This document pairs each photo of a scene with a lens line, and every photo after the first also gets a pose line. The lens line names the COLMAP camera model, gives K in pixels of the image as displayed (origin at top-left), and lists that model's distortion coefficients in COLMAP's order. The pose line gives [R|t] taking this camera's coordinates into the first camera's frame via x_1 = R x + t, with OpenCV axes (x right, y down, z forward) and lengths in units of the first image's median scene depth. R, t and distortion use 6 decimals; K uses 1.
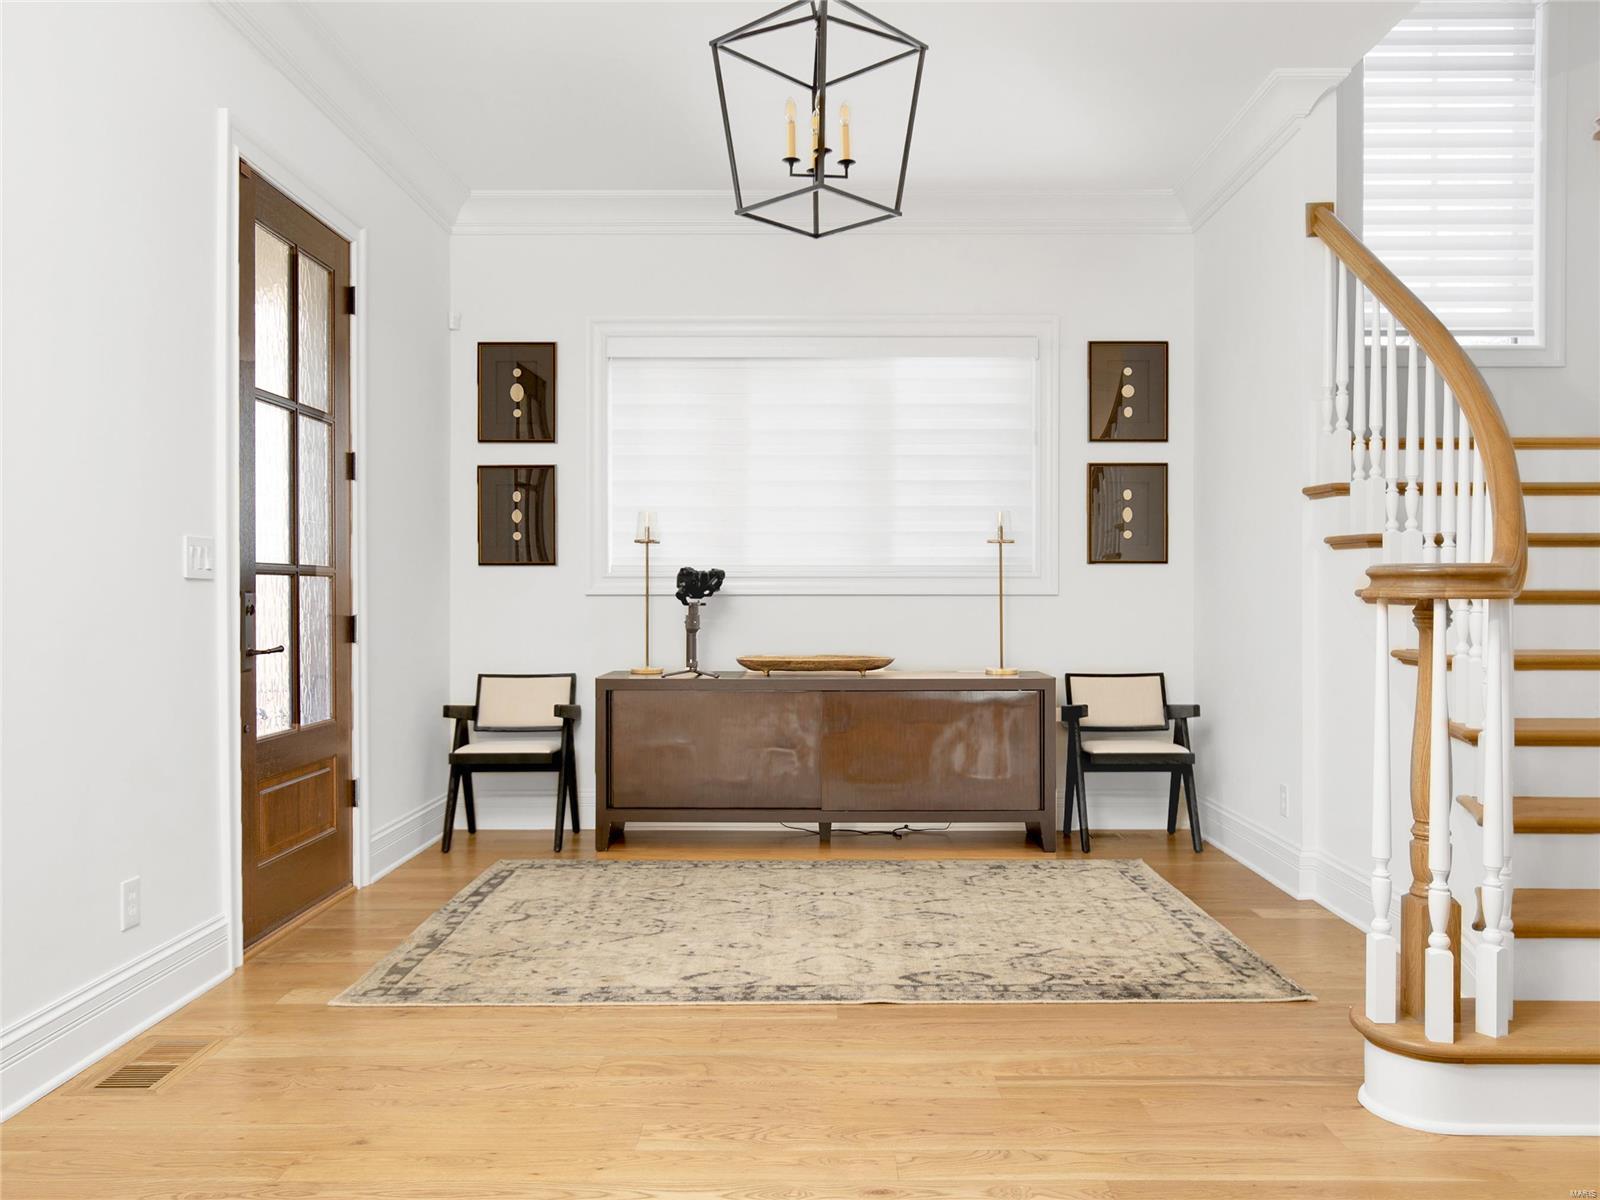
lens RADIAL K [[1160.4, 0, 794.7], [0, 1160.4, 593.5], [0, 0, 1]] dist [-0.050719, -0.003782]
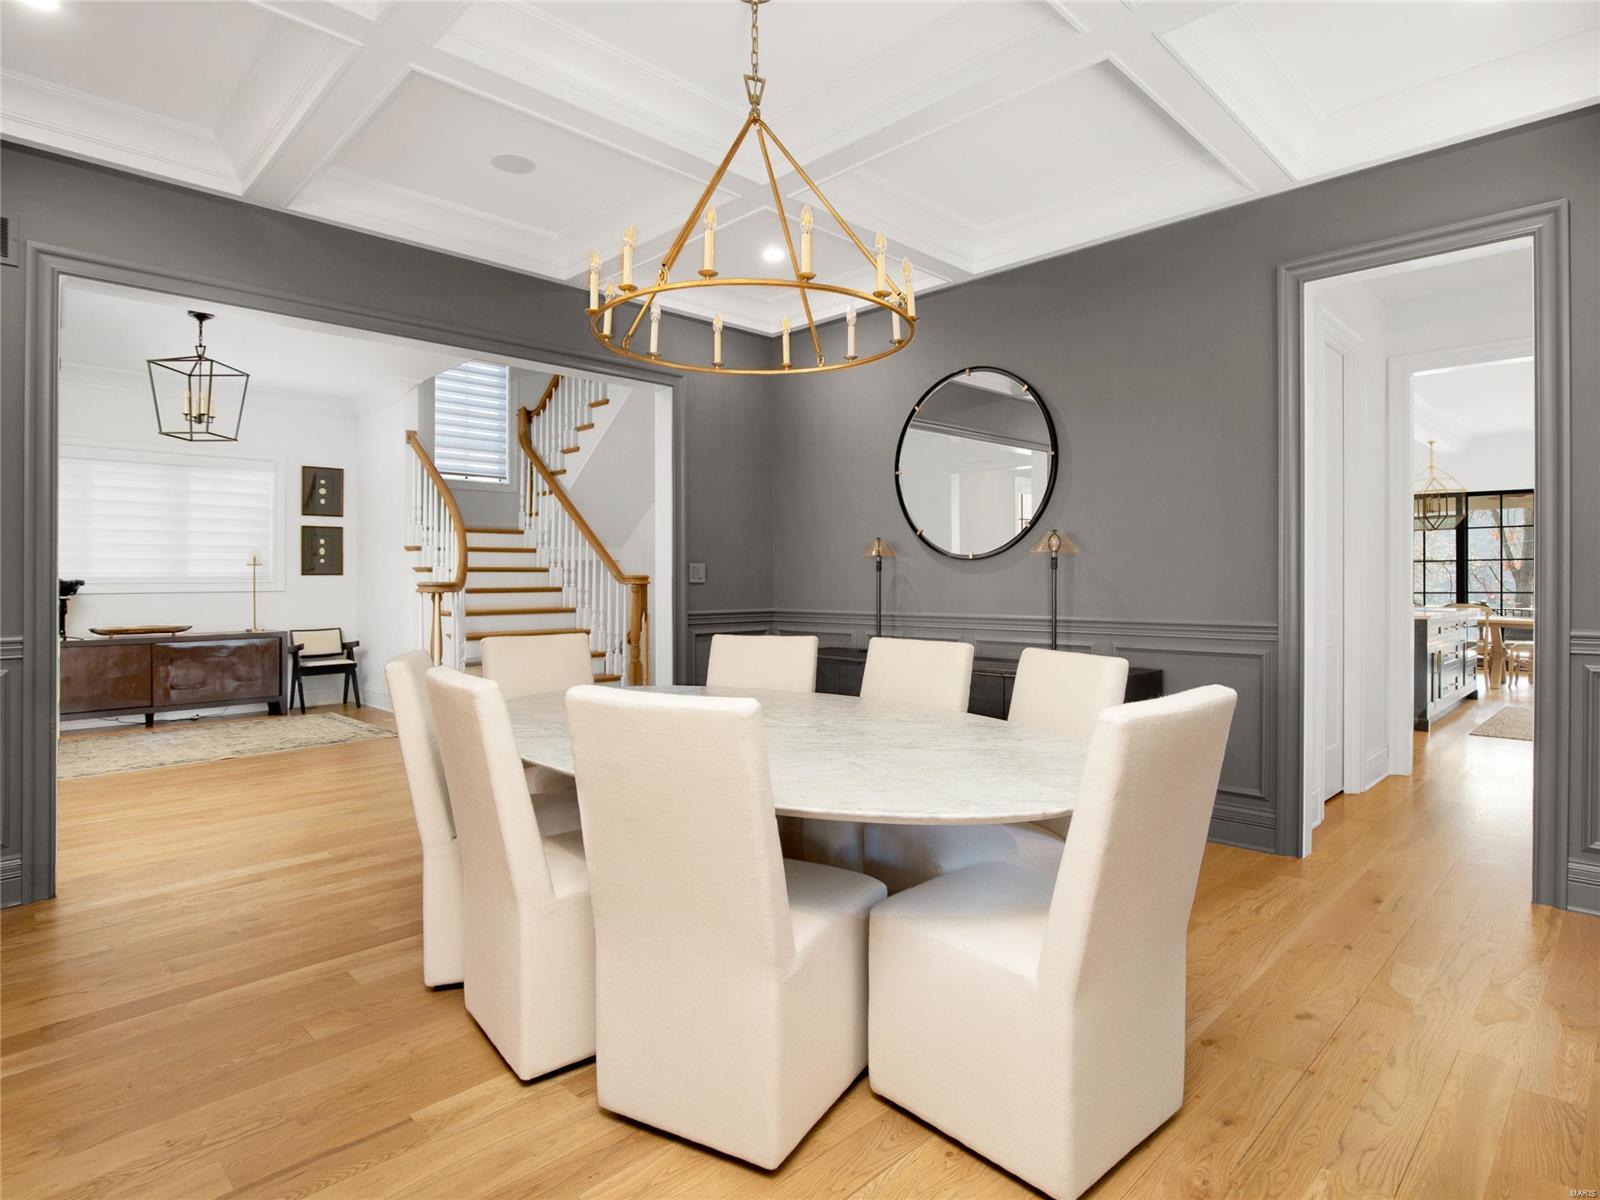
lens RADIAL K [[878.2, 0, 738.3], [0, 878.2, 567.2], [0, 0, 1]] dist [0.012116, -0.000176]
pose [[0.731672, 0.004936, 0.681639, -0.285394], [0.008215, 0.999837, -0.016059, -0.011082], [-0.681607, 0.017349, 0.731512, -0.779989]]
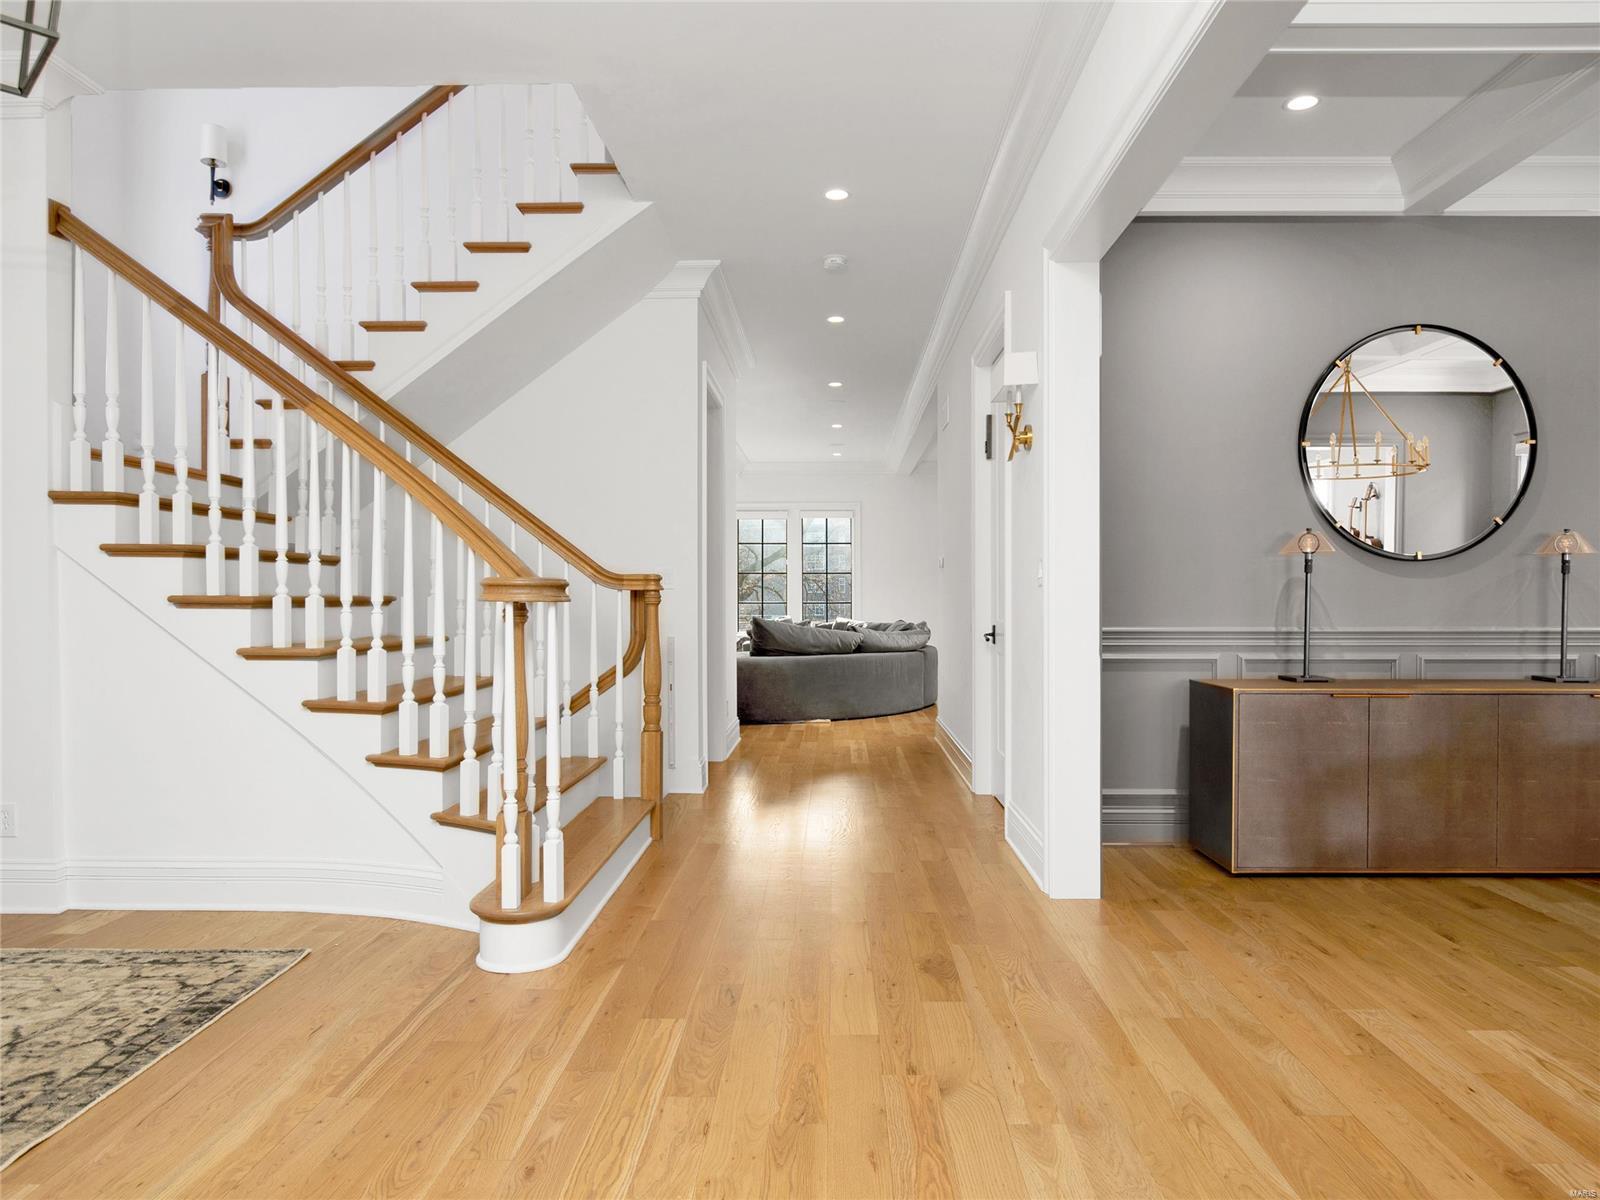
lens RADIAL K [[1042.9, 0, 793.1], [0, 1042.9, 598.6], [0, 0, 1]] dist [-0.030783, 0.005820]
pose [[0.017934, -0.005766, 0.999823, -0.381834], [0.002095, 0.999981, 0.005729, -0.004292], [-0.999837, 0.001992, 0.017945, 0.323499]]
